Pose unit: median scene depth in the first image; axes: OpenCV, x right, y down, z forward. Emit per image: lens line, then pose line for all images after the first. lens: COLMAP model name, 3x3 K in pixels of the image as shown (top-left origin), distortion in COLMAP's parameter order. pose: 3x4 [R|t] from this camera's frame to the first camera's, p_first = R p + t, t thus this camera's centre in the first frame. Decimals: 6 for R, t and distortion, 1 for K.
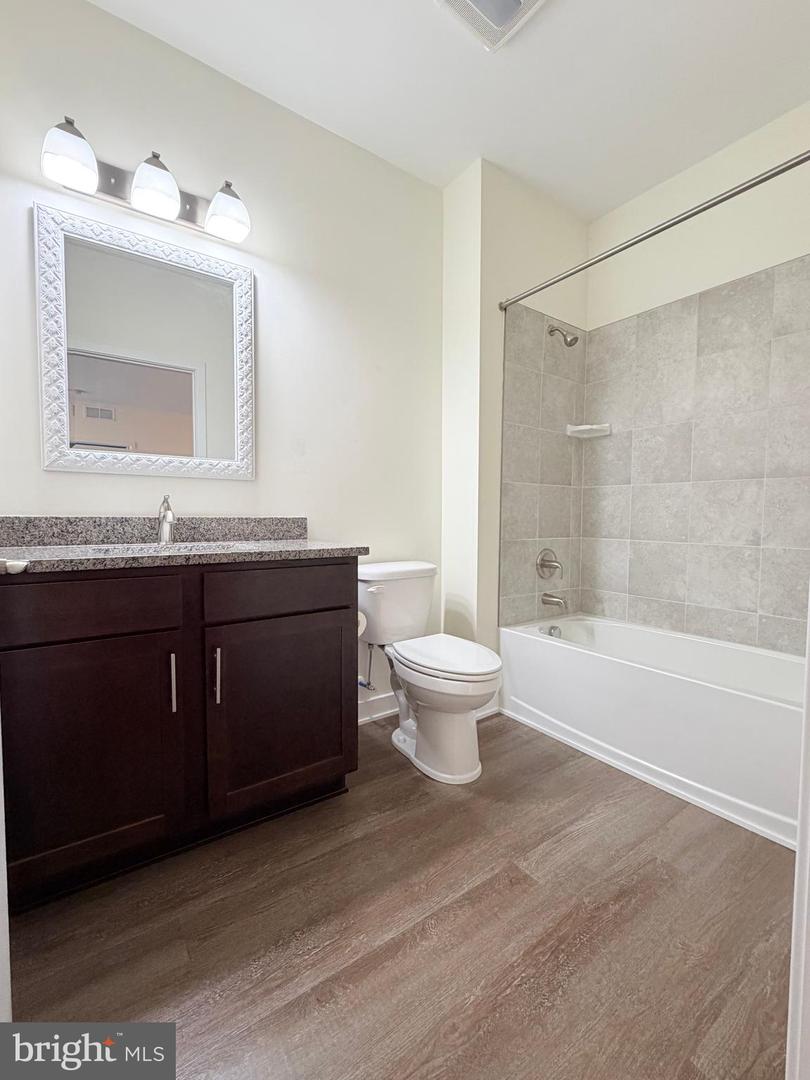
lens RADIAL K [[462.7, 0, 403.5], [0, 462.7, 539.1], [0, 0, 1]] dist [-0.000553, 0.000977]
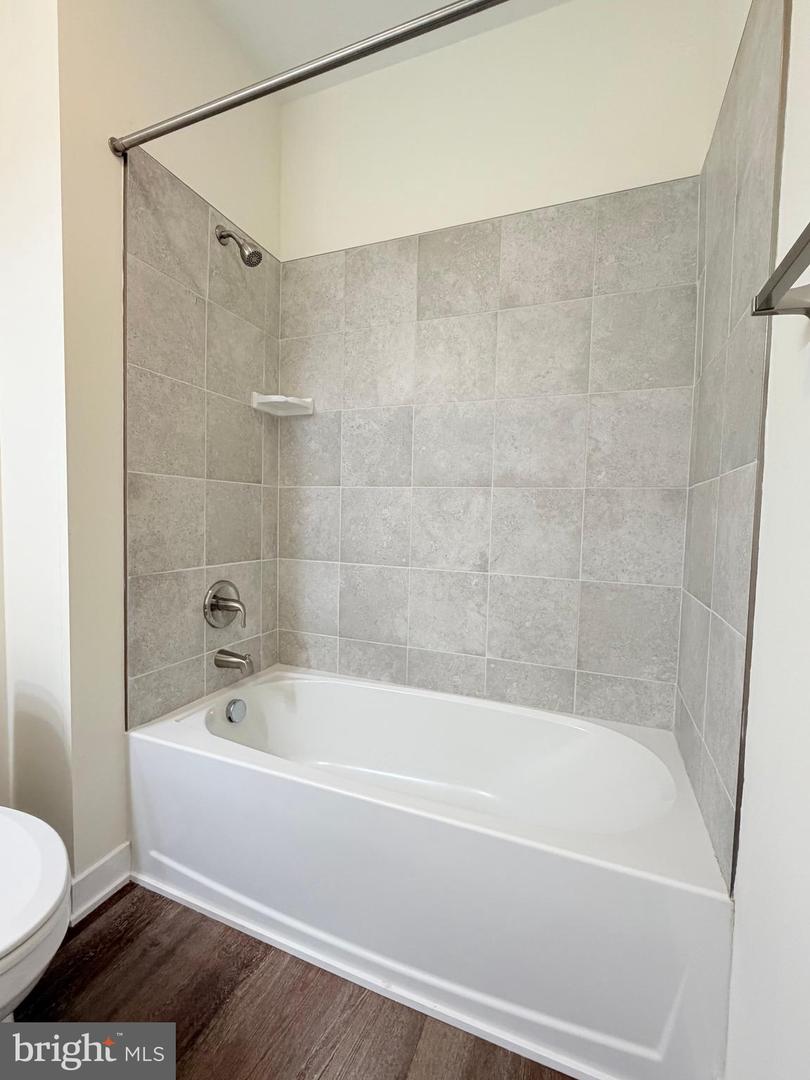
lens RADIAL K [[462.7, 0, 405.3], [0, 462.7, 537.2], [0, 0, 1]] dist [-0.000553, 0.000977]
pose [[0.839704, -0.017356, 0.542766, 0.194016], [0.010517, 0.999821, 0.015699, -0.051324], [-0.542942, -0.007474, 0.839737, 0.357189]]
